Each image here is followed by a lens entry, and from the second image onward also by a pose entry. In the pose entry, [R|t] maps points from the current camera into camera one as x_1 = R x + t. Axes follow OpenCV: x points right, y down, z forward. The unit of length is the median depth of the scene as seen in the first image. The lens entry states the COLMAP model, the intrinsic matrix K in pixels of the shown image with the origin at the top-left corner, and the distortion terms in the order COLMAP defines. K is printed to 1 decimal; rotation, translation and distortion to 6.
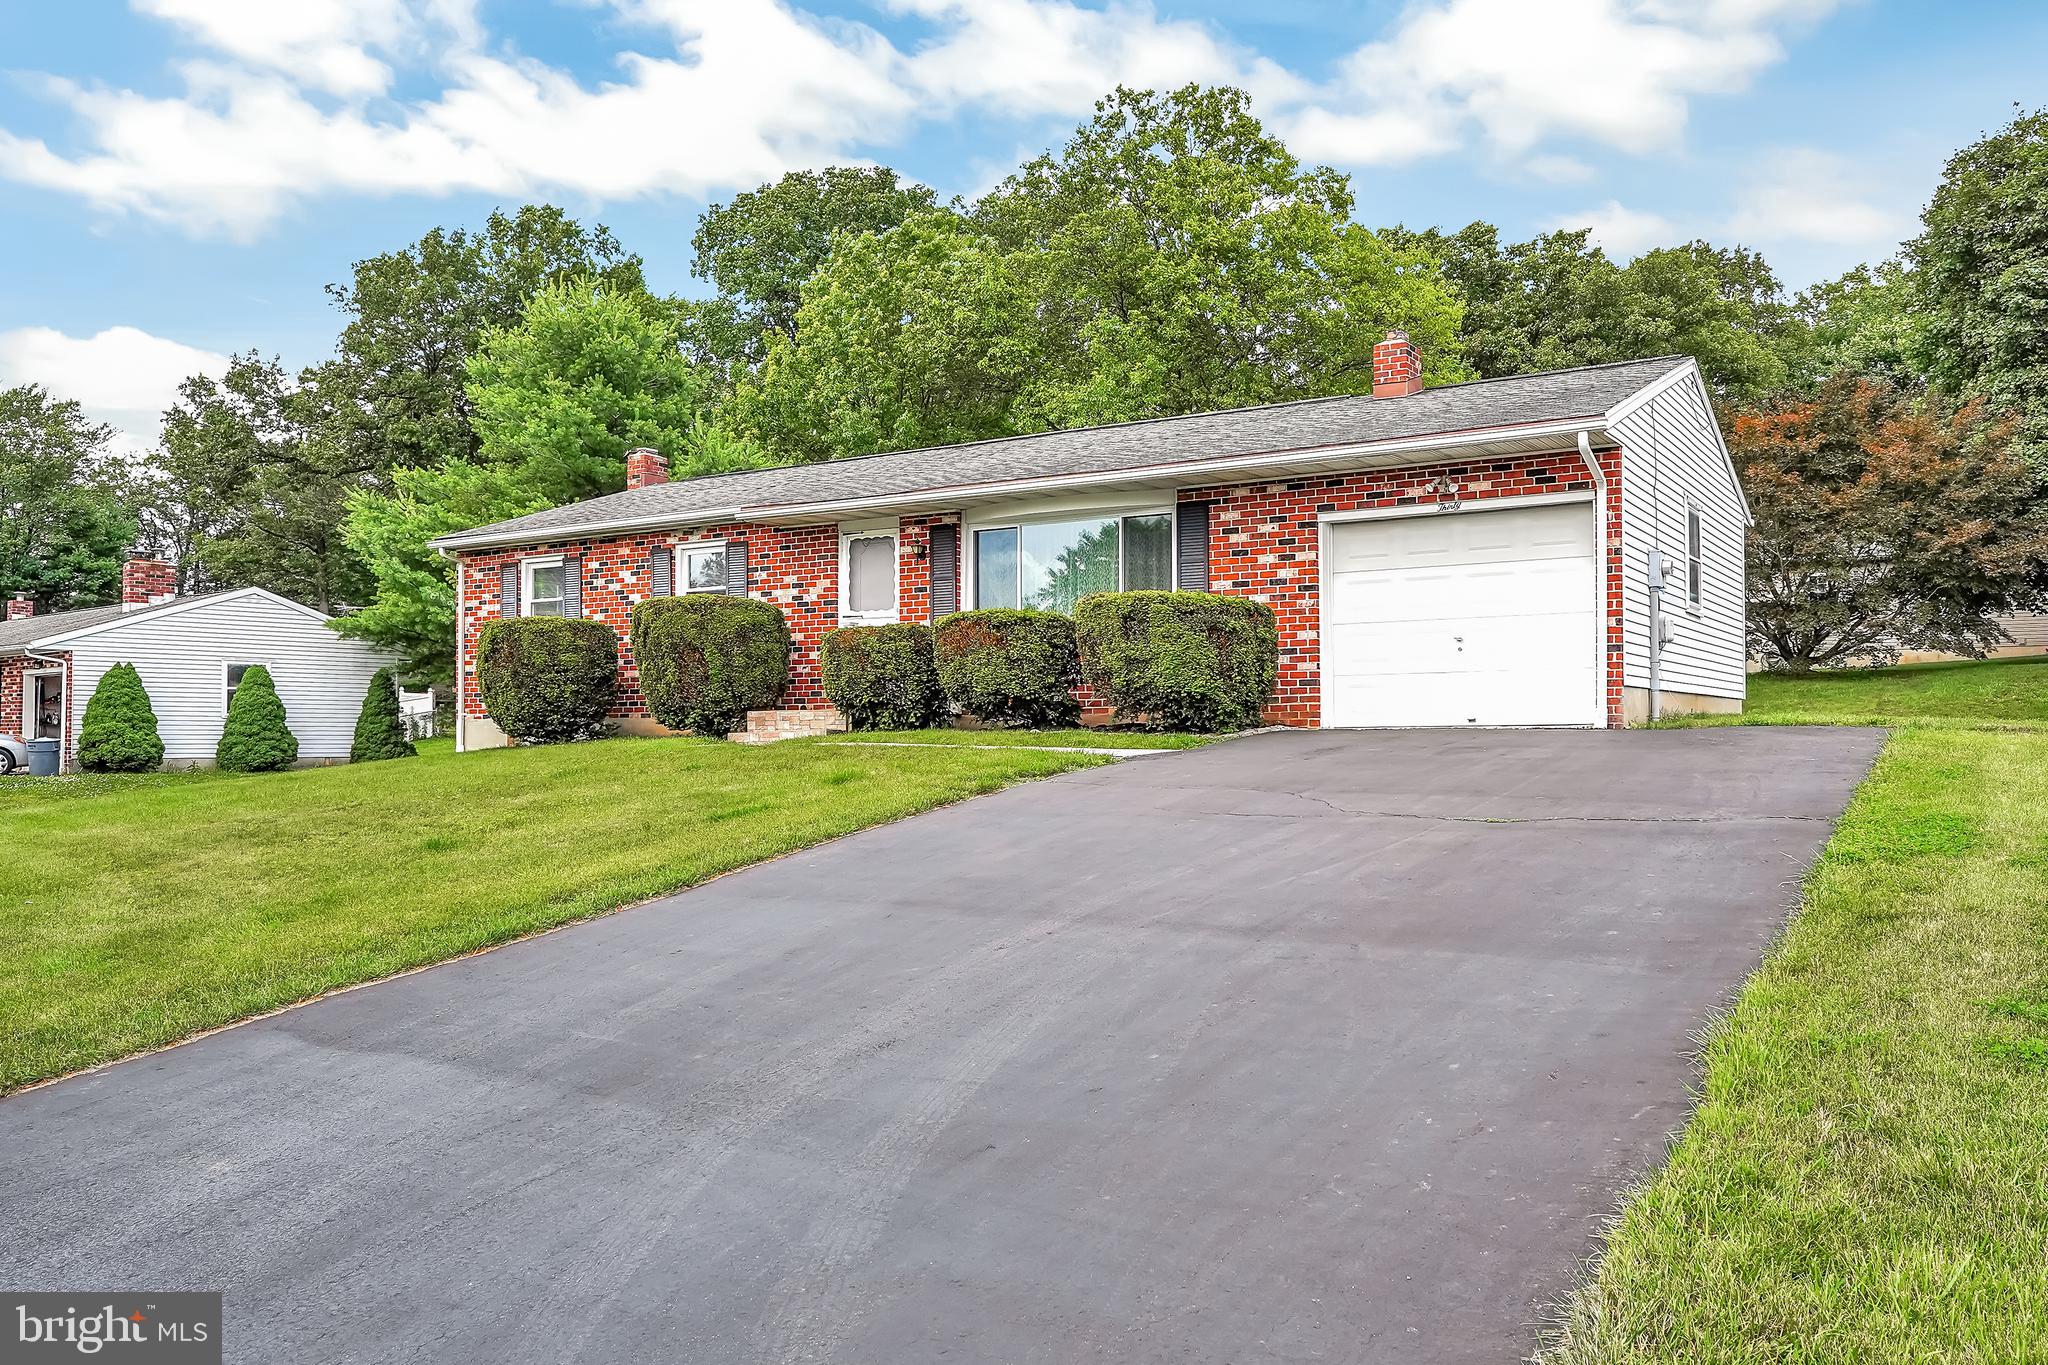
lens RADIAL K [[1098.4, 0, 1024.0], [0, 1098.4, 682.5], [0, 0, 1]] dist [-0.001307, -0.000694]
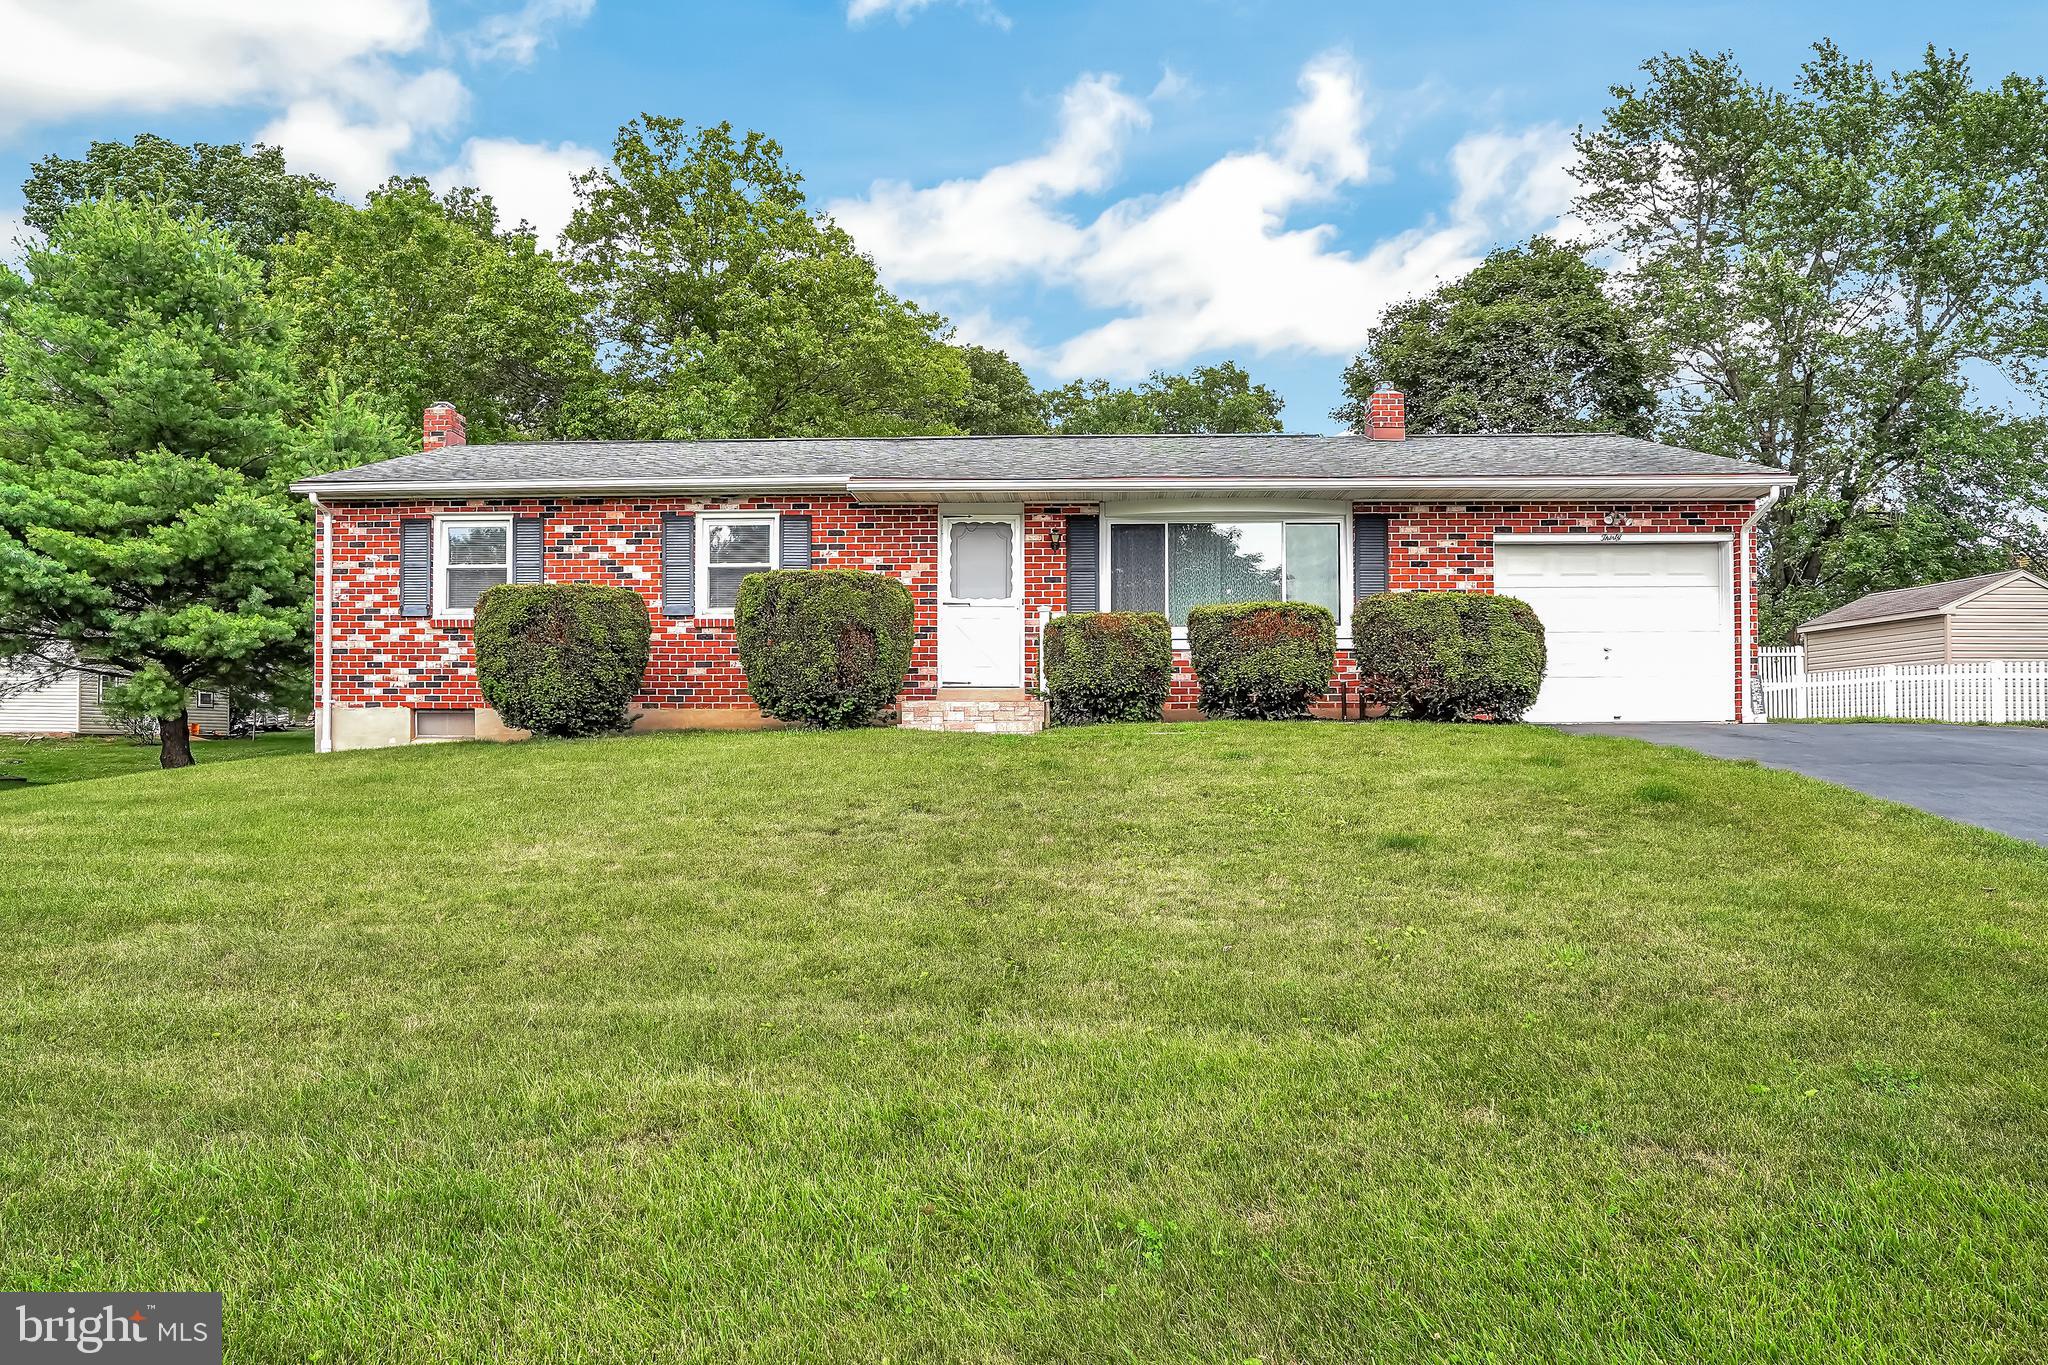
lens RADIAL K [[1033.4, 0, 1024.0], [0, 1033.4, 682.5], [0, 0, 1]] dist [-0.024552, 0.000516]
pose [[0.924087, 0.025355, 0.381339, -0.462074], [-0.021976, 0.999671, -0.013212, 0.019253], [-0.381549, 0.003829, 0.924341, 0.160626]]
